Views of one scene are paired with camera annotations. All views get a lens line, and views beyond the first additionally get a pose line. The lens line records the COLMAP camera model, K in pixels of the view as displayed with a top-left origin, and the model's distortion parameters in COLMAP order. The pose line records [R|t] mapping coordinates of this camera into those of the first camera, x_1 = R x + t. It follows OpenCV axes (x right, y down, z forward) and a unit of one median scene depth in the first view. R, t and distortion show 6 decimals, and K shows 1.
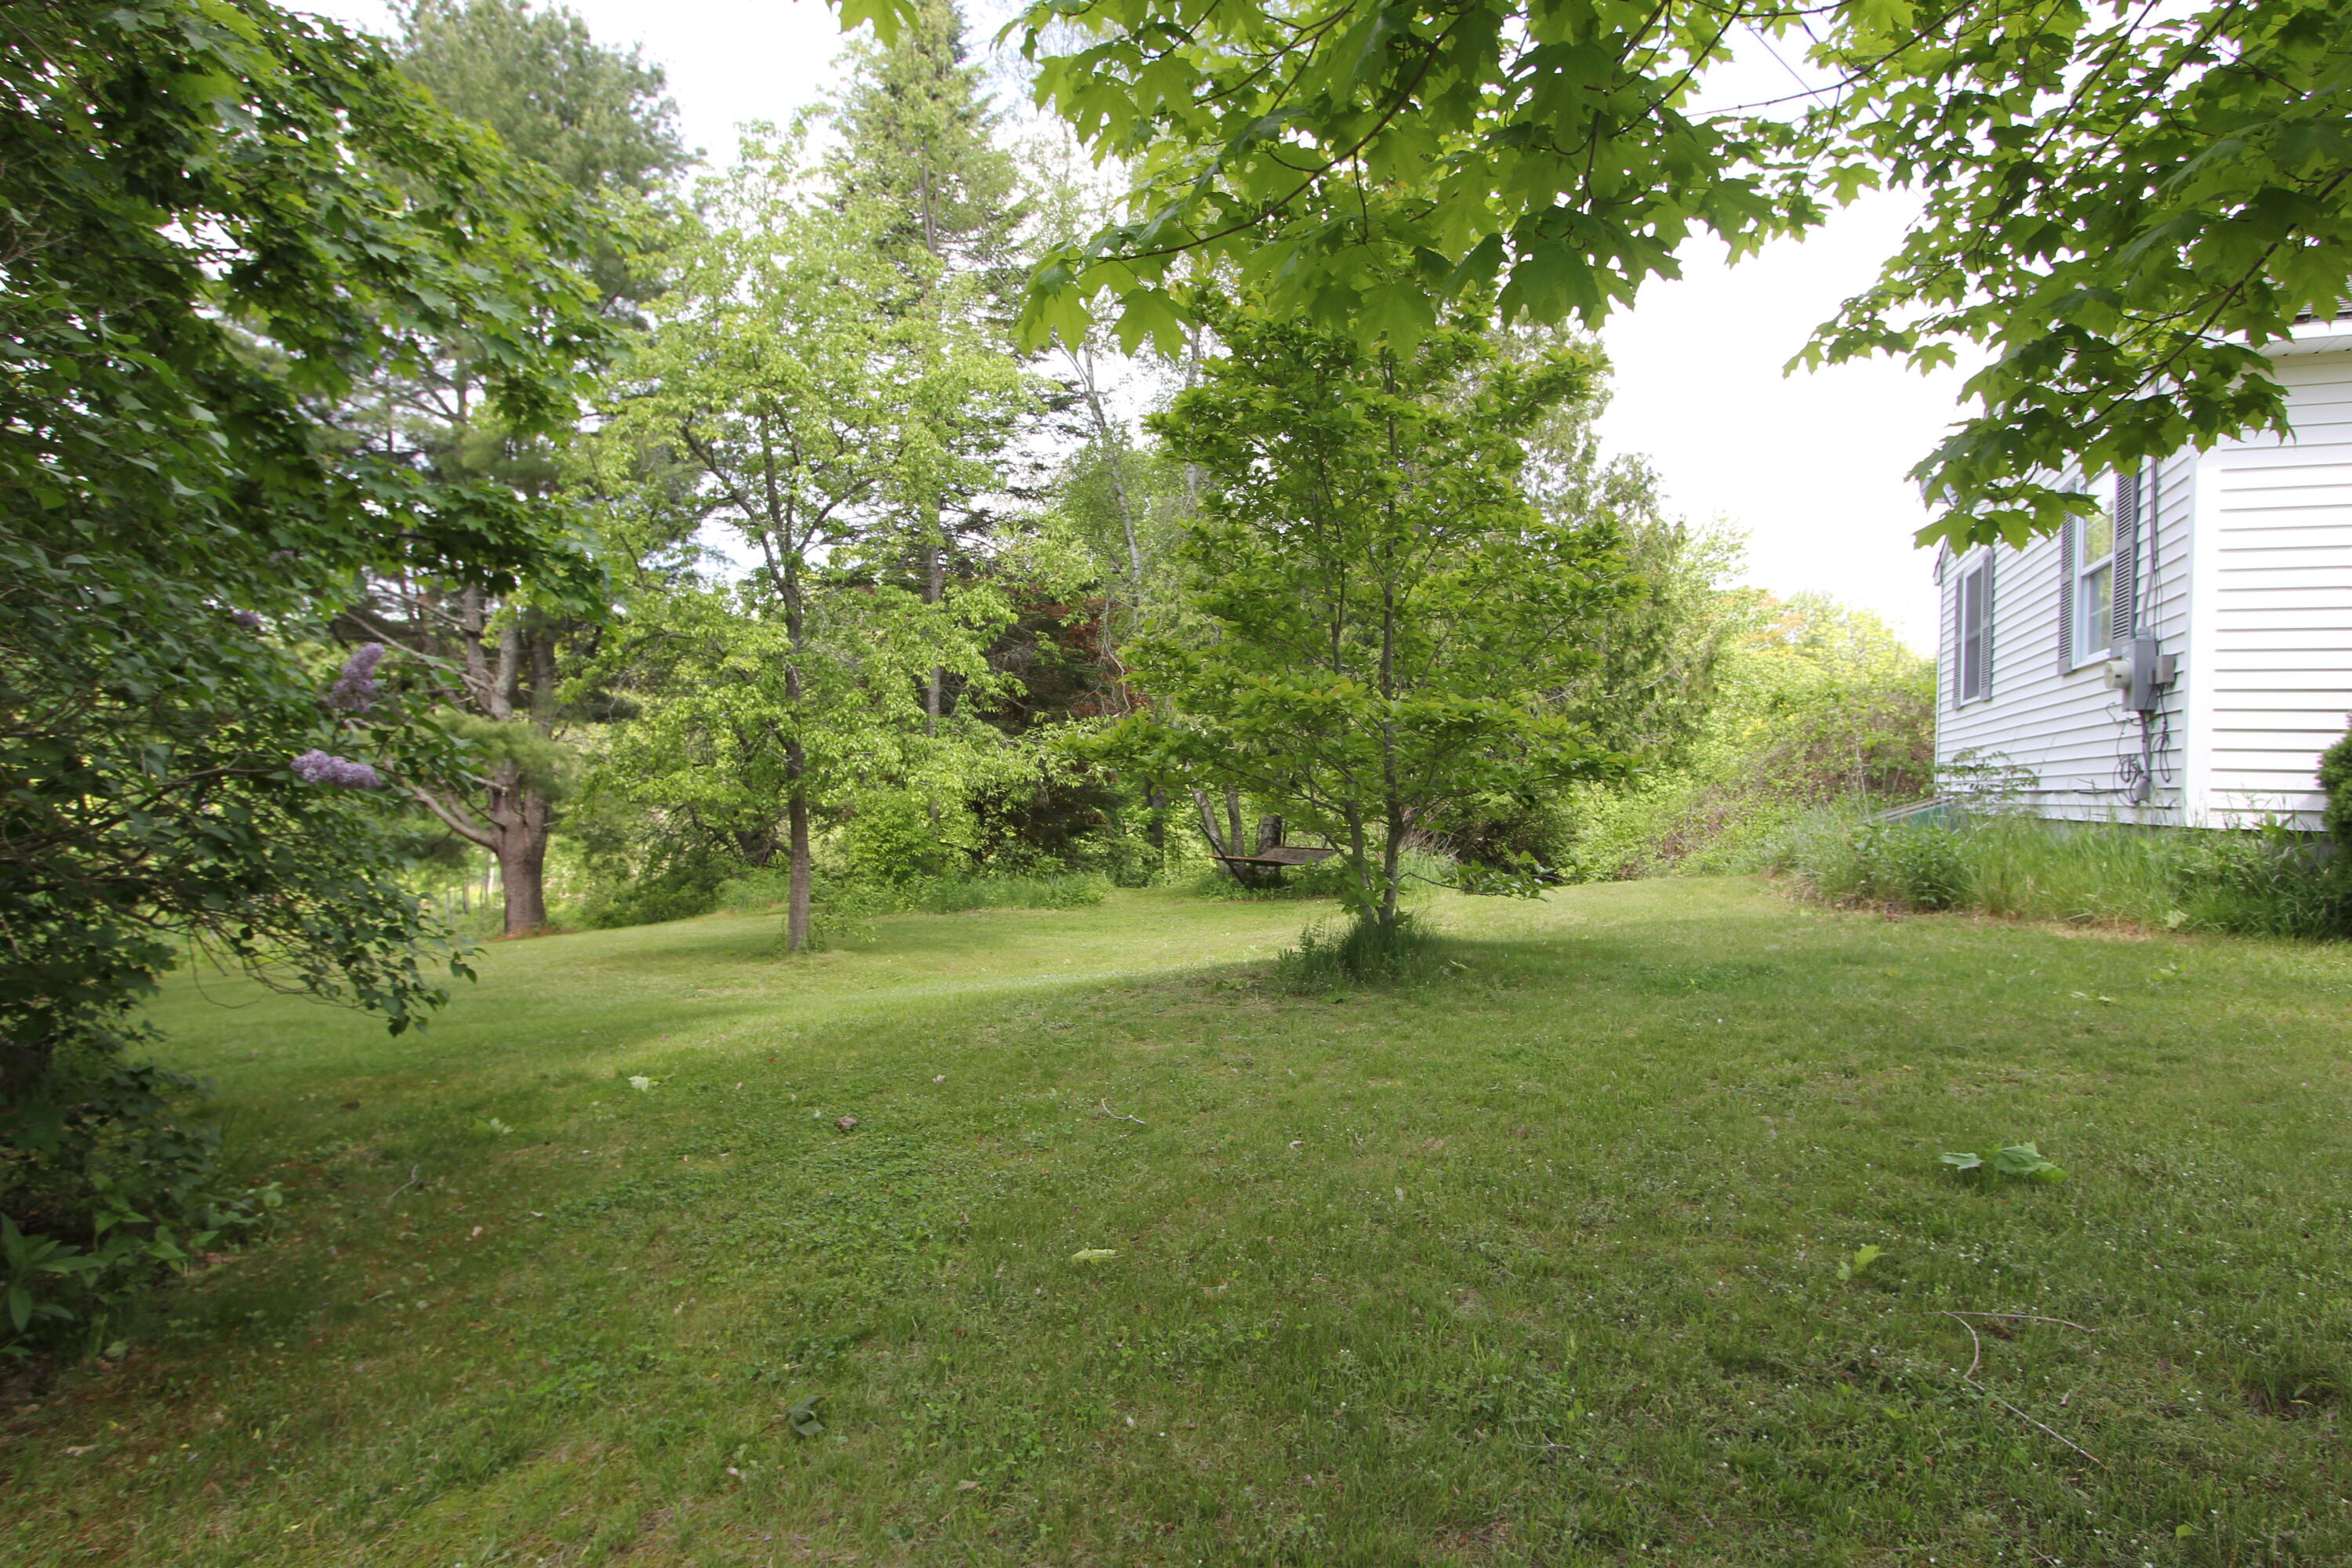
lens RADIAL K [[1327.2, 0, 1165.3], [0, 1327.2, 797.1], [0, 0, 1]] dist [-0.024112, 0.007529]
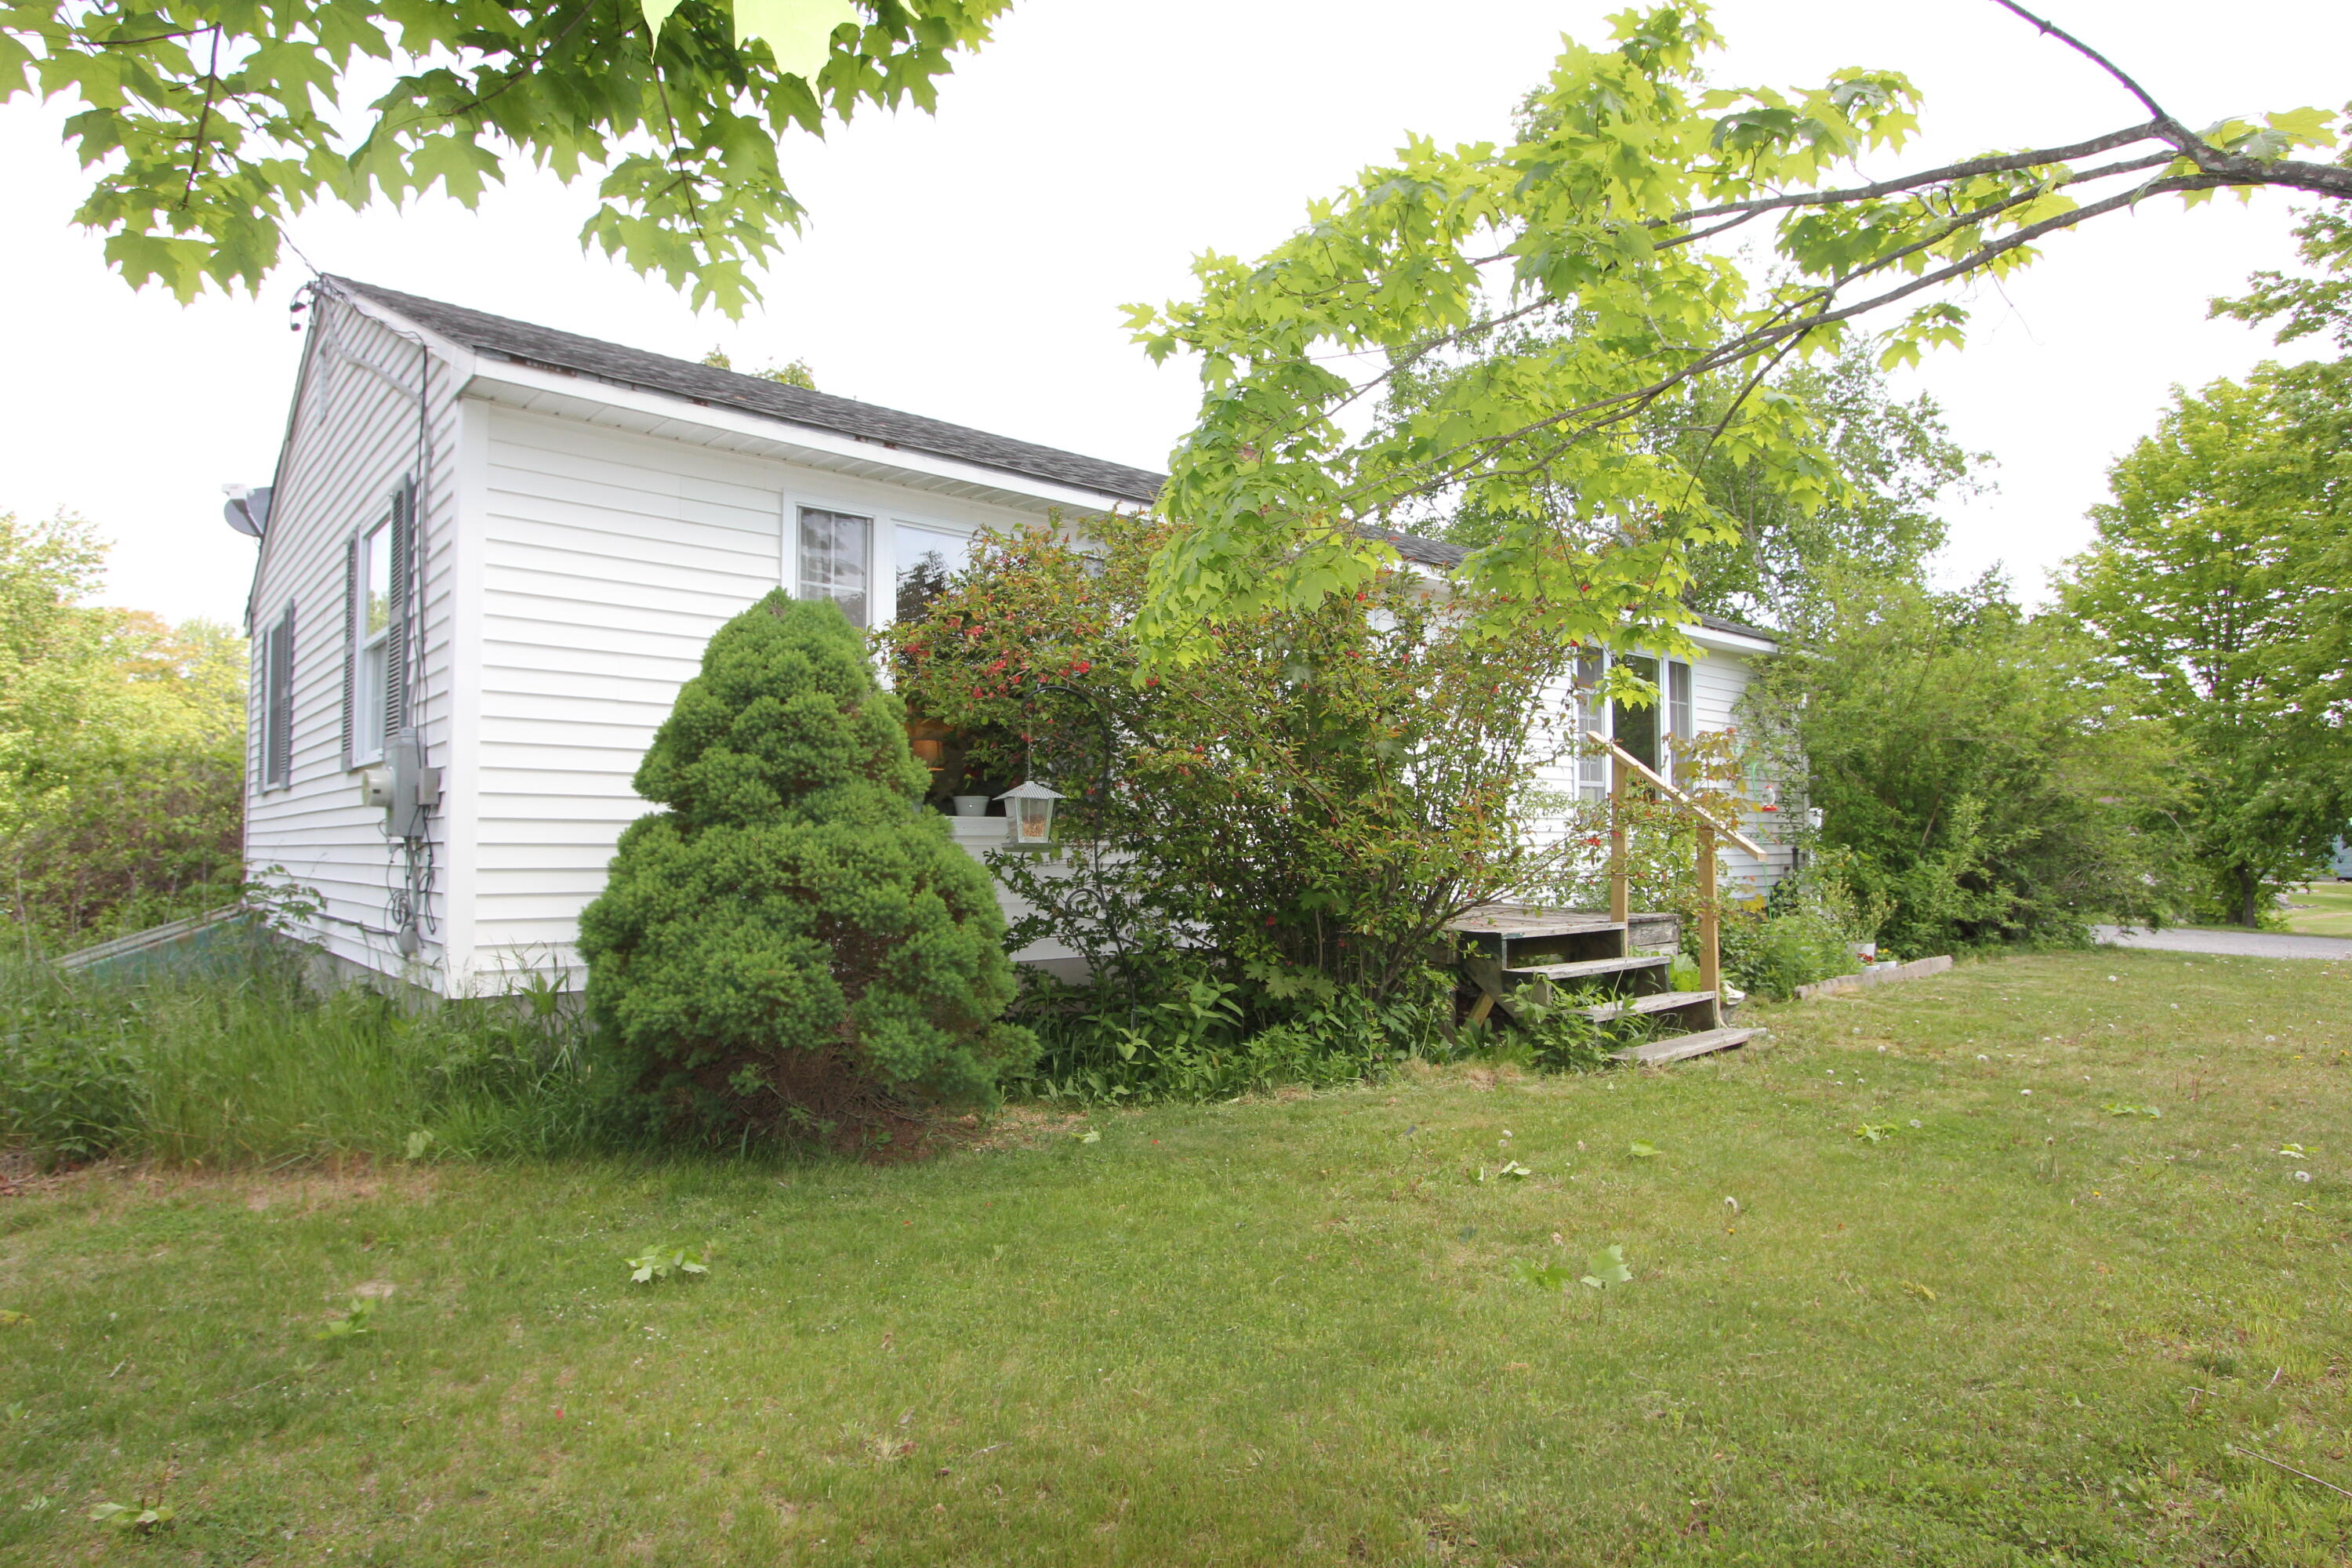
lens RADIAL K [[1327.2, 0, 1167.5], [0, 1327.2, 790.4], [0, 0, 1]] dist [-0.024112, 0.007529]
pose [[0.468405, 0.012192, 0.883430, 0.255424], [0.024063, 0.999358, -0.026550, -0.058138], [-0.883186, 0.033694, 0.467811, 0.231209]]
